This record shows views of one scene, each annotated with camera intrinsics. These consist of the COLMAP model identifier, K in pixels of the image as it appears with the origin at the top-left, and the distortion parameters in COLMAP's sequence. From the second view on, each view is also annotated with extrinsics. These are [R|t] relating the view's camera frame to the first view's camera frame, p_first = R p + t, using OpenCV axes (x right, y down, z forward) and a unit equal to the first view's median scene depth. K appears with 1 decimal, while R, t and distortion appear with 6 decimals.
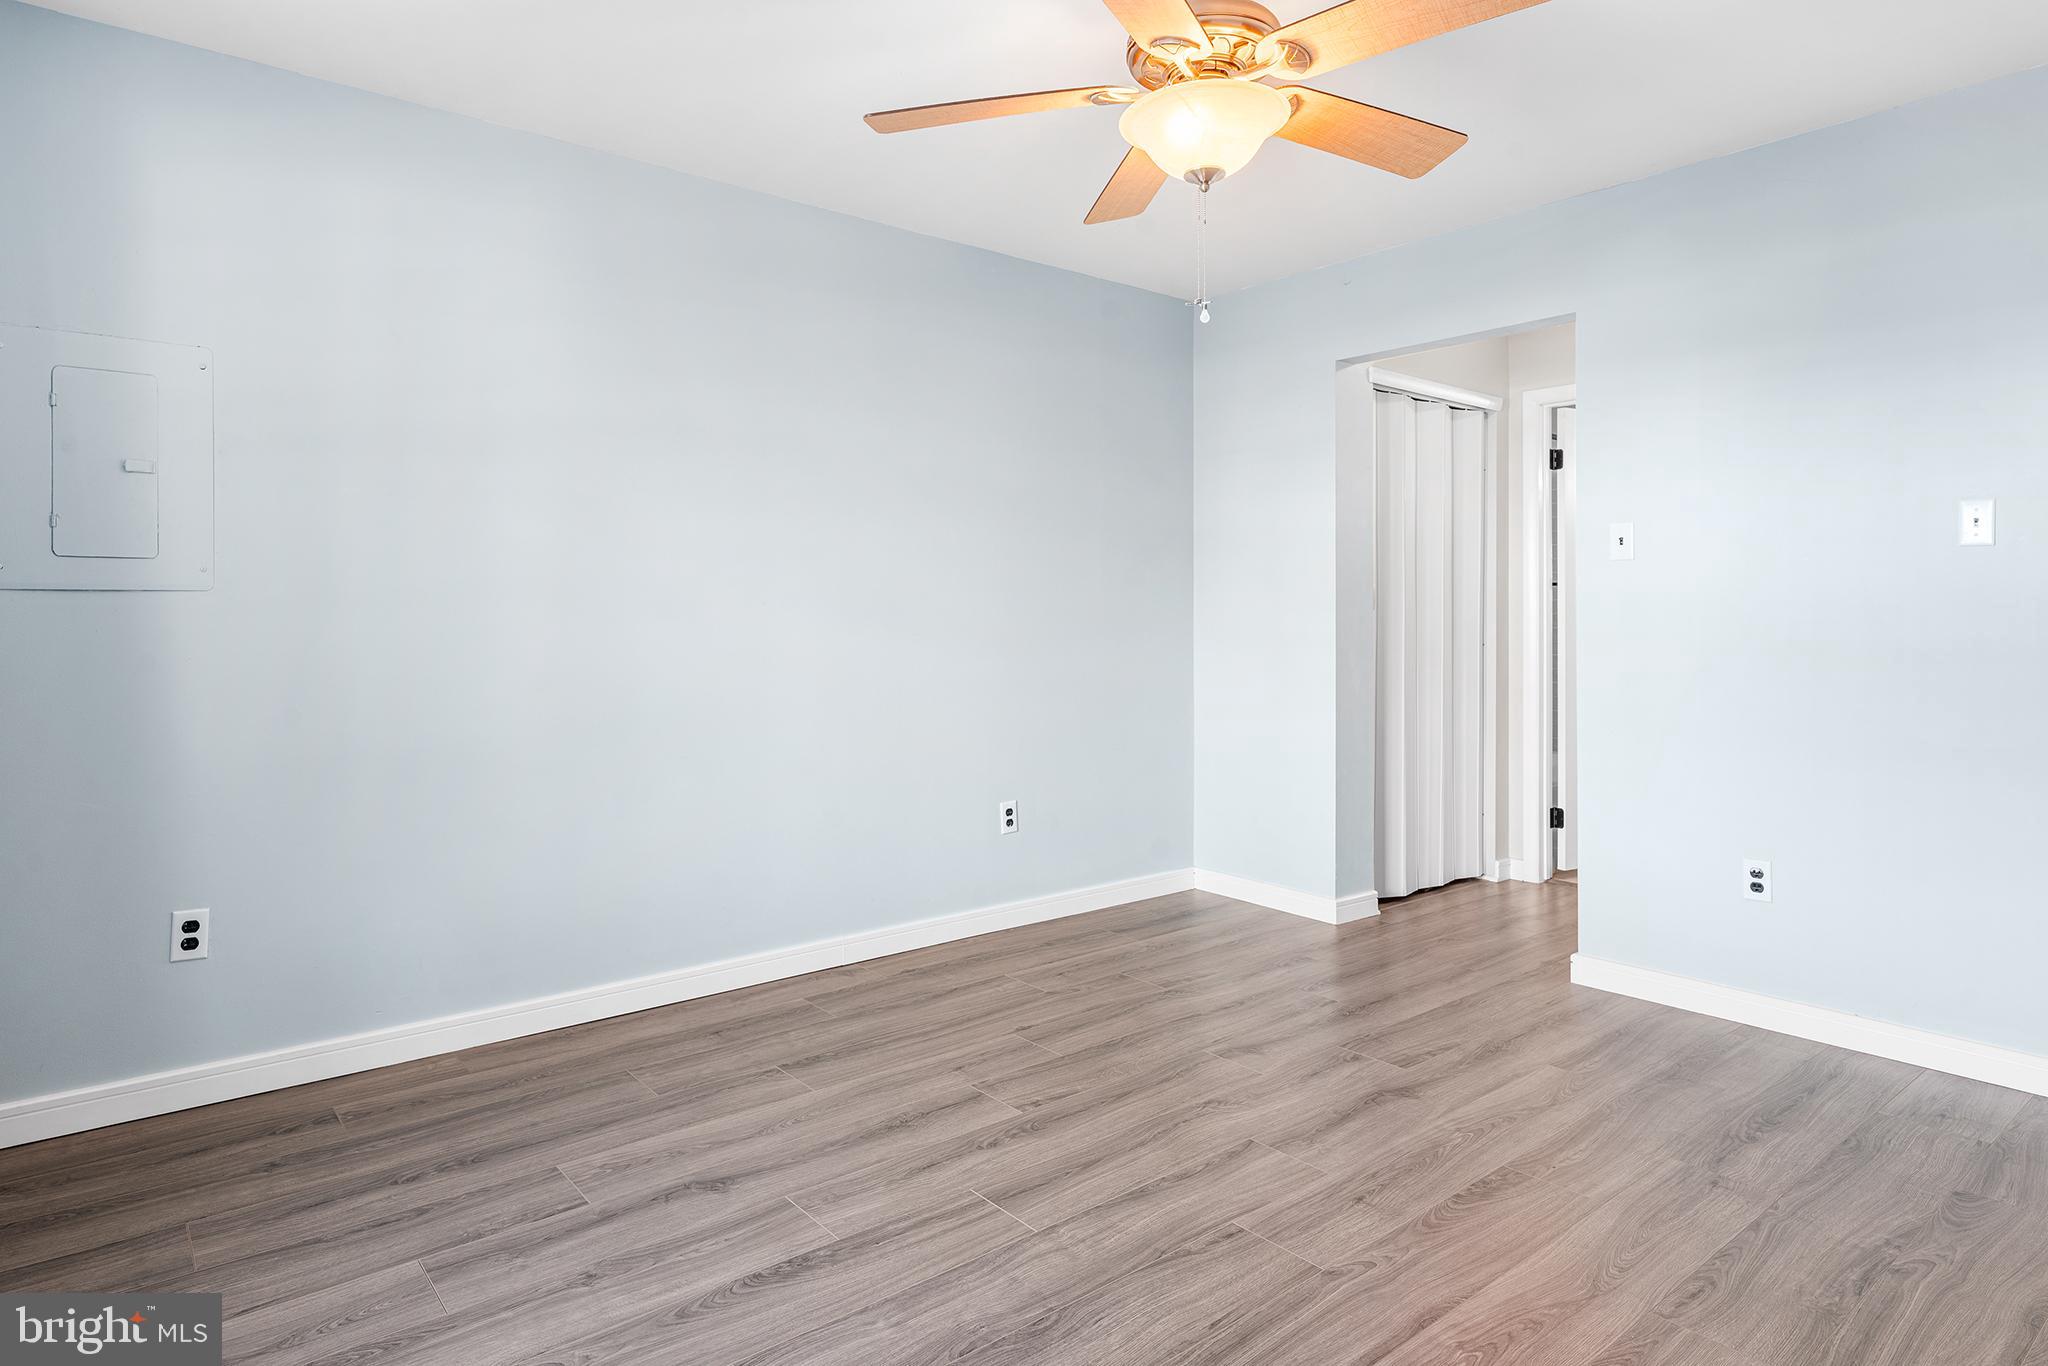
lens RADIAL K [[1176.0, 0, 1023.9], [0, 1176.0, 610.8], [0, 0, 1]] dist [-0.004989, -0.000078]
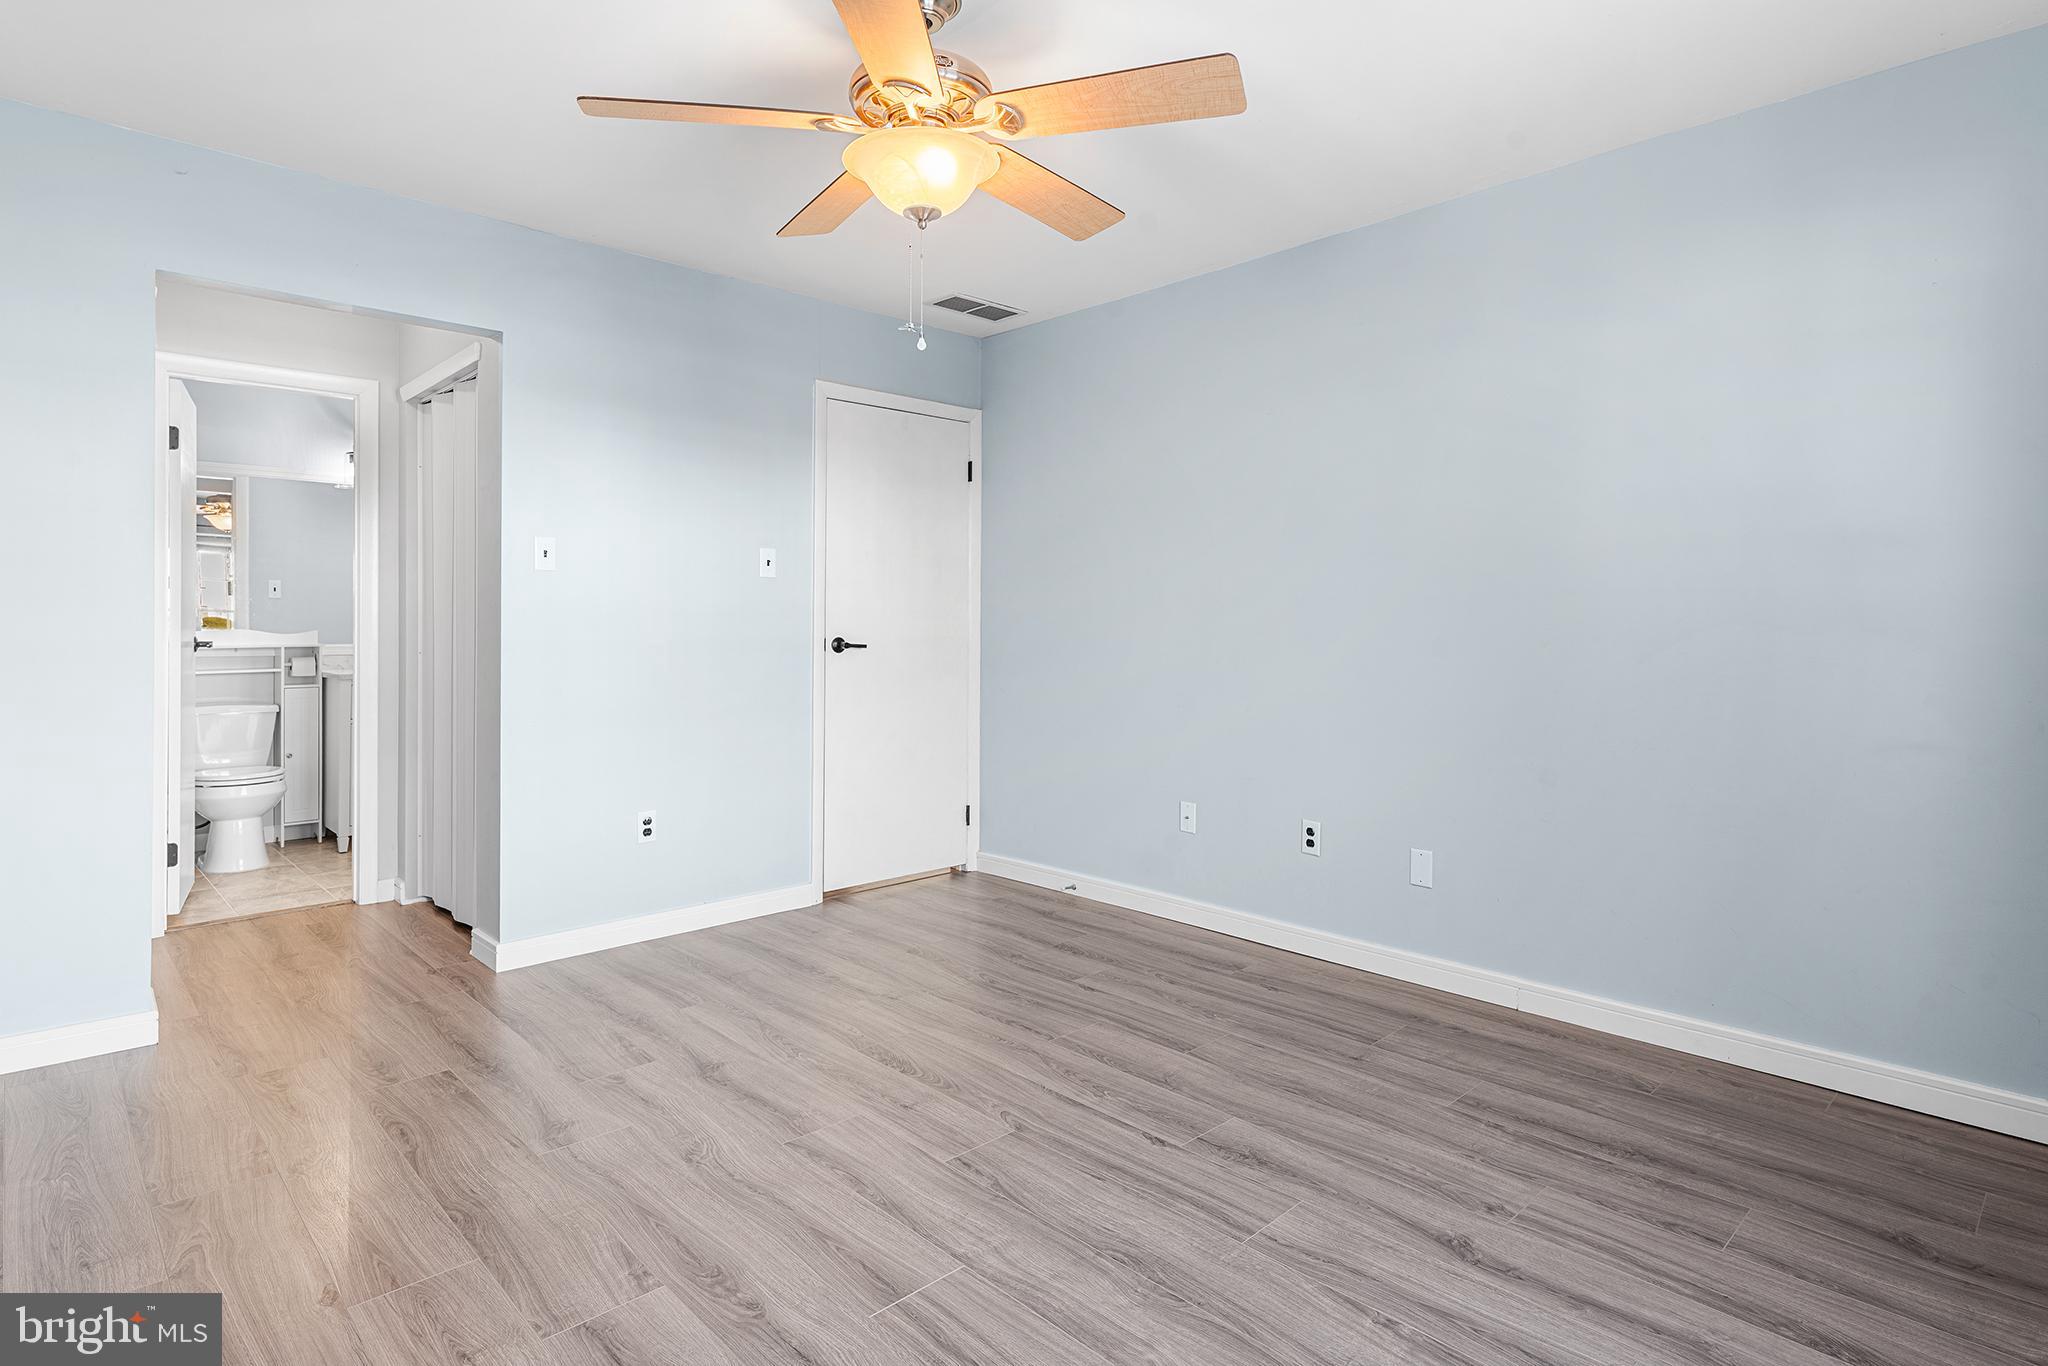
lens RADIAL K [[1058.8, 0, 1025.5], [0, 1058.8, 625.1], [0, 0, 1]] dist [-0.000147, 0.000098]
pose [[-0.071124, -0.004510, 0.997457, -0.721266], [-0.006262, 0.999972, 0.004075, 0.001409], [-0.997448, -0.005956, -0.071151, 0.858383]]
